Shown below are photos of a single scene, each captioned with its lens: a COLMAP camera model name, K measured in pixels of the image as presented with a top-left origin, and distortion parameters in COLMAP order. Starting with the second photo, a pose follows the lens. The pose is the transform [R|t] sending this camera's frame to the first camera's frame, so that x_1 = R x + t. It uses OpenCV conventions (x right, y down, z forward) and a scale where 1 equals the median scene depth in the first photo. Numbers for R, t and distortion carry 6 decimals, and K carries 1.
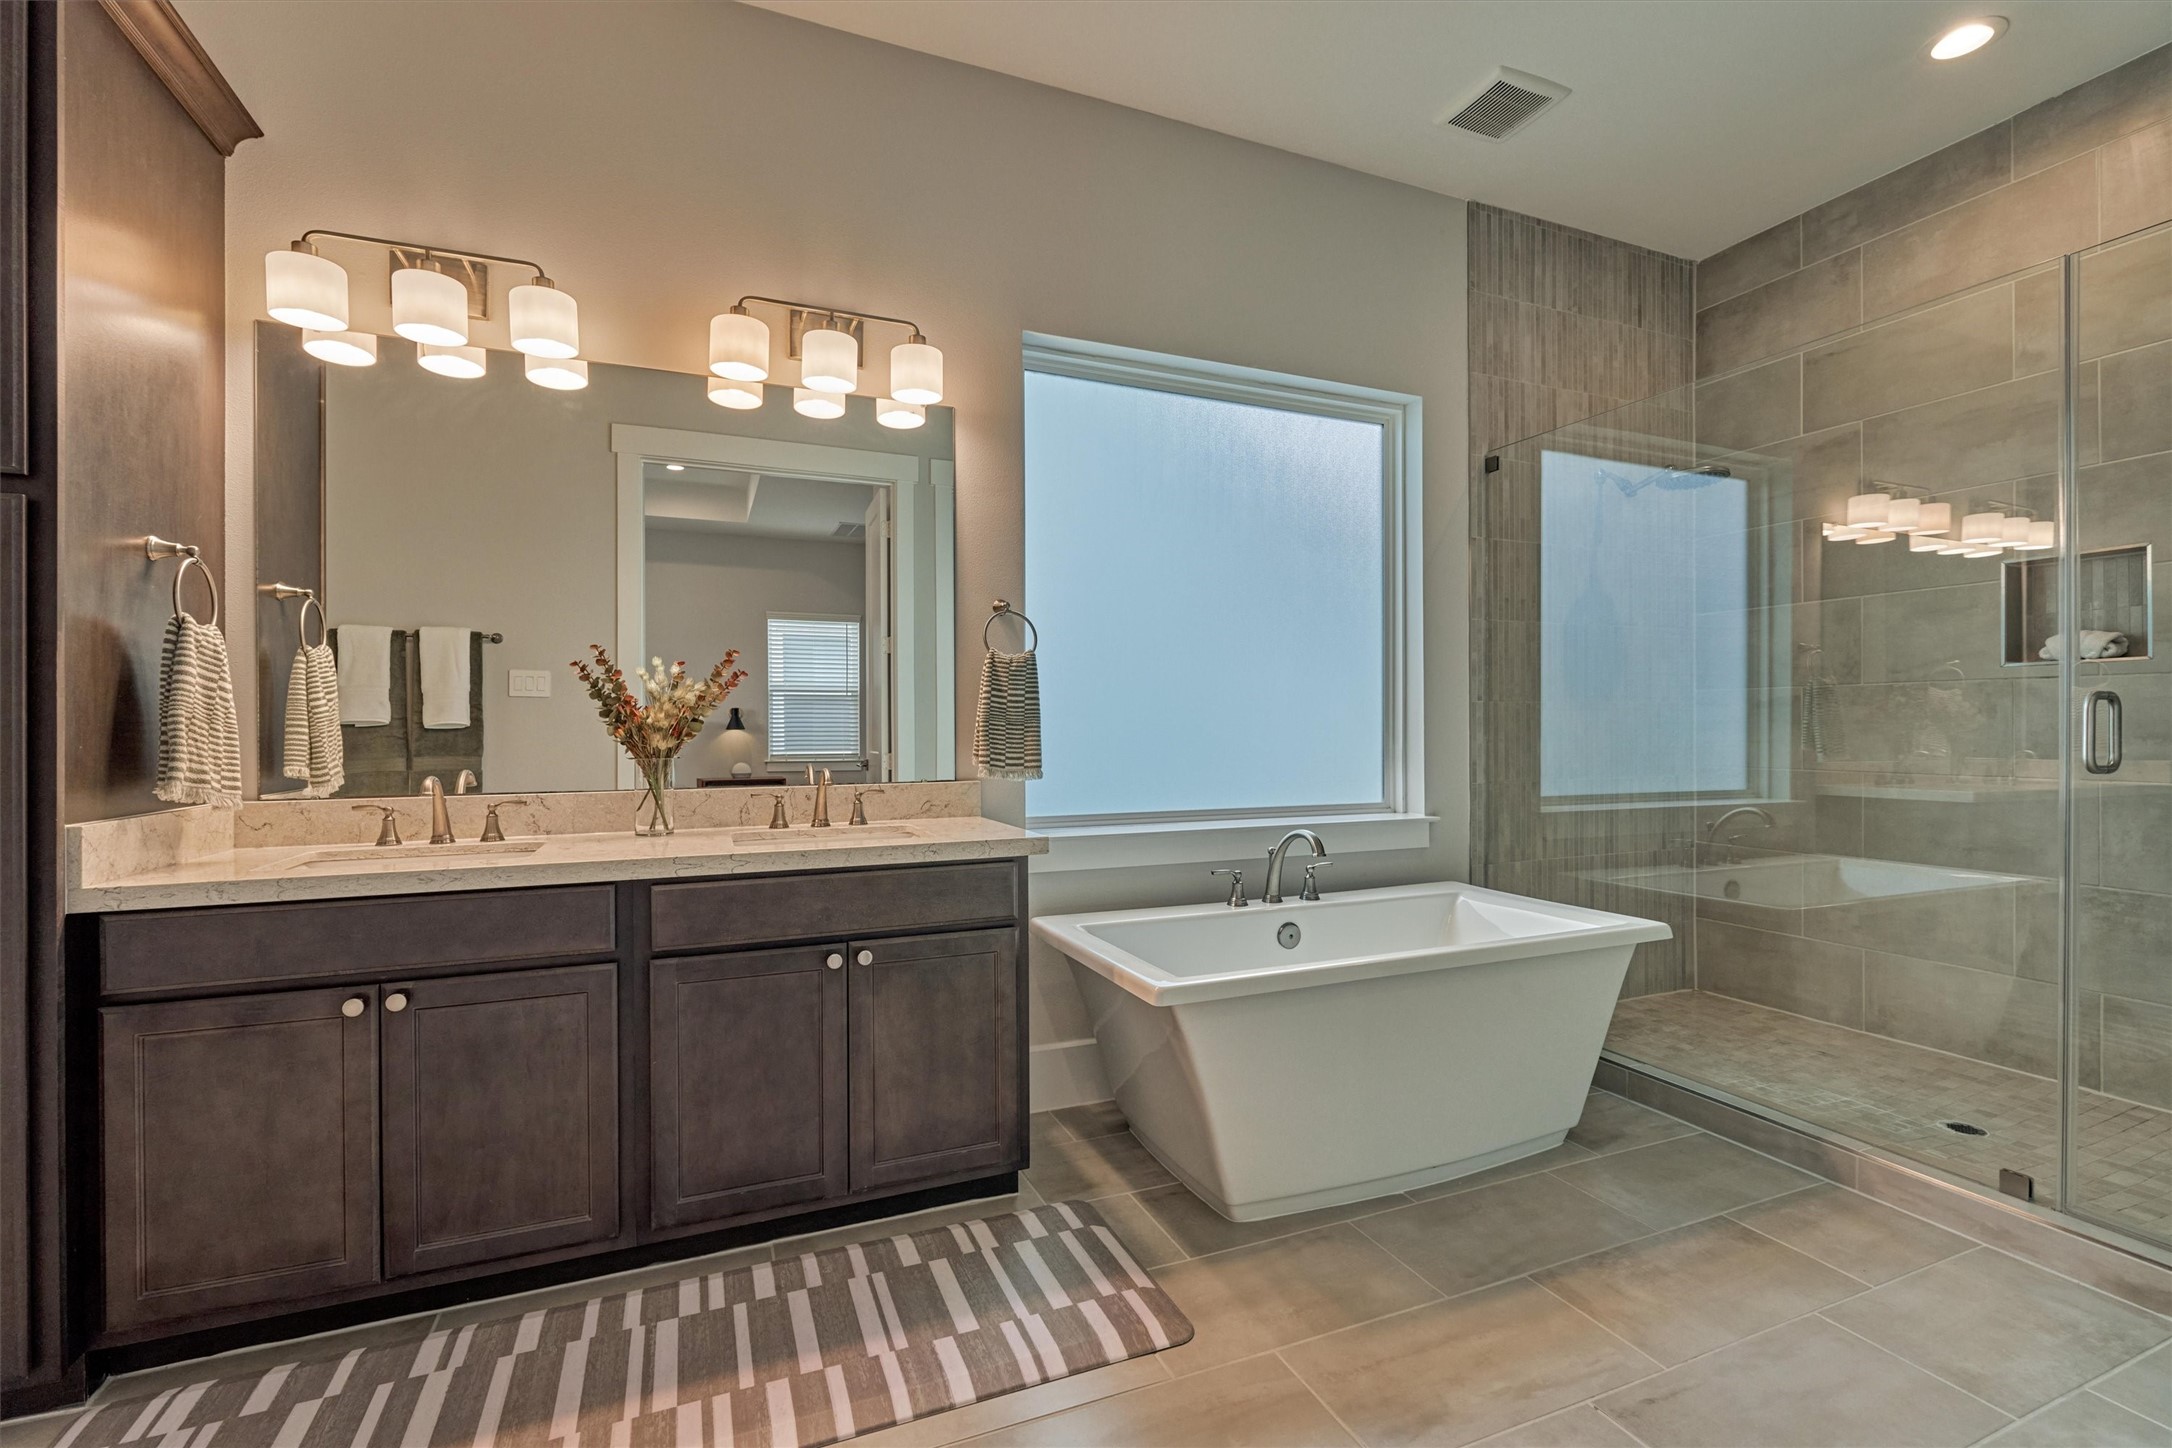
lens RADIAL K [[939.5, 0, 1079.6], [0, 939.5, 729.0], [0, 0, 1]] dist [-0.003089, 0.000640]
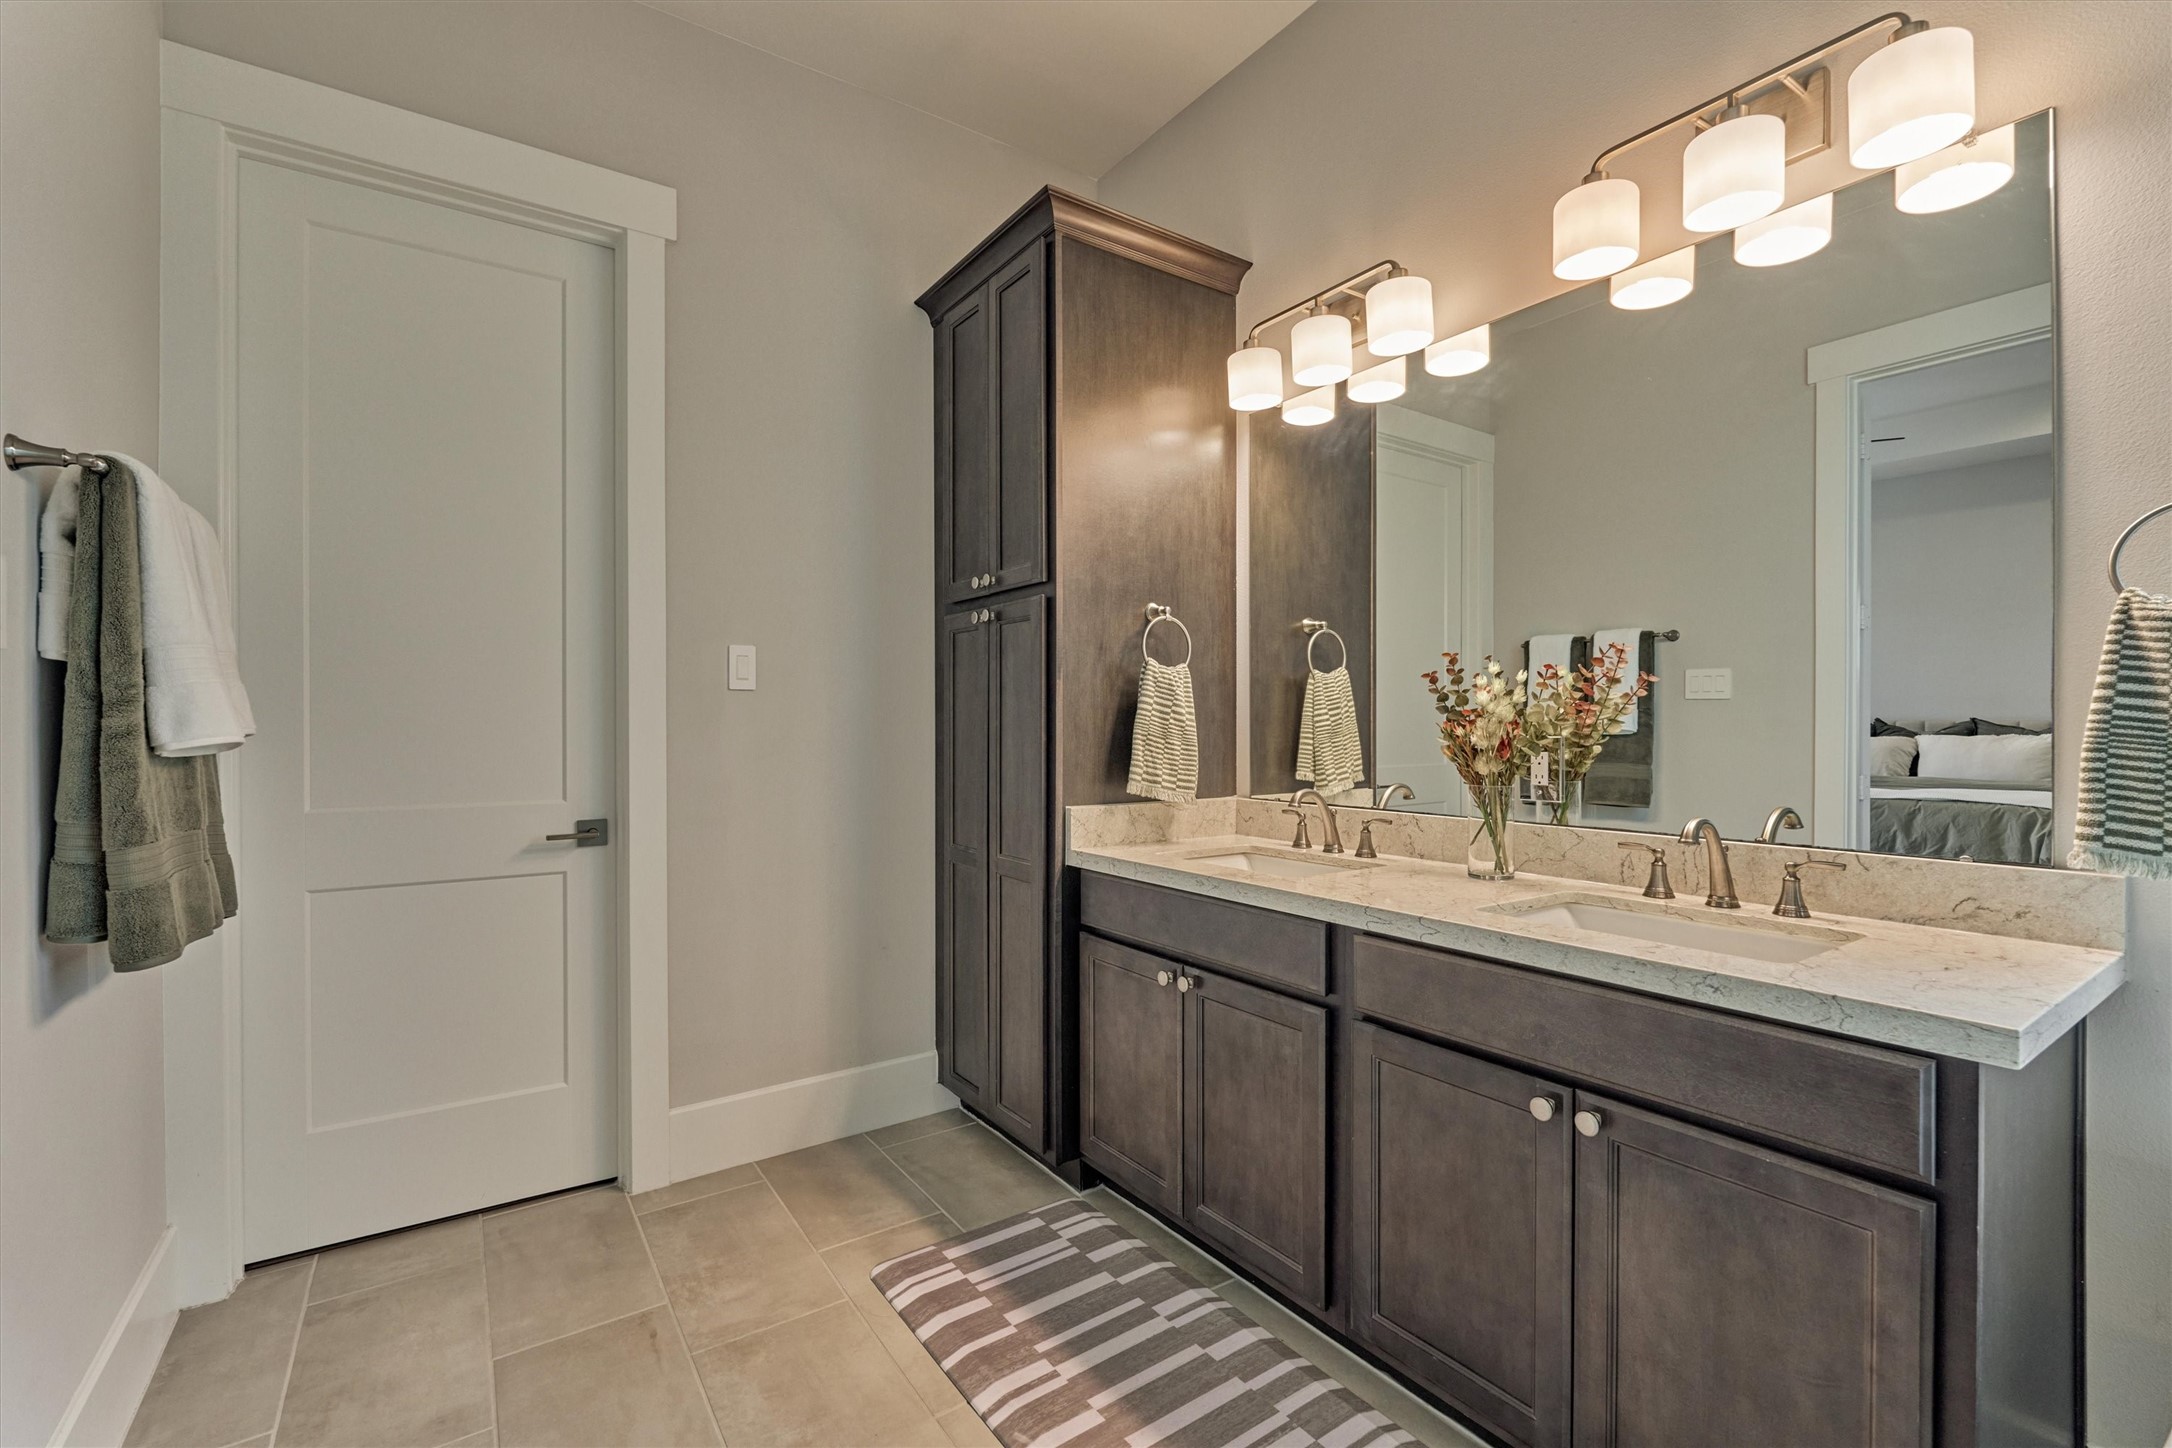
lens RADIAL K [[939.5, 0, 1088.7], [0, 939.5, 732.1], [0, 0, 1]] dist [-0.003089, 0.000640]
pose [[0.216348, 0.011321, -0.976251, 0.342211], [-0.001399, 0.999935, 0.011285, -0.029469], [0.976315, -0.001076, 0.216350, 0.582116]]
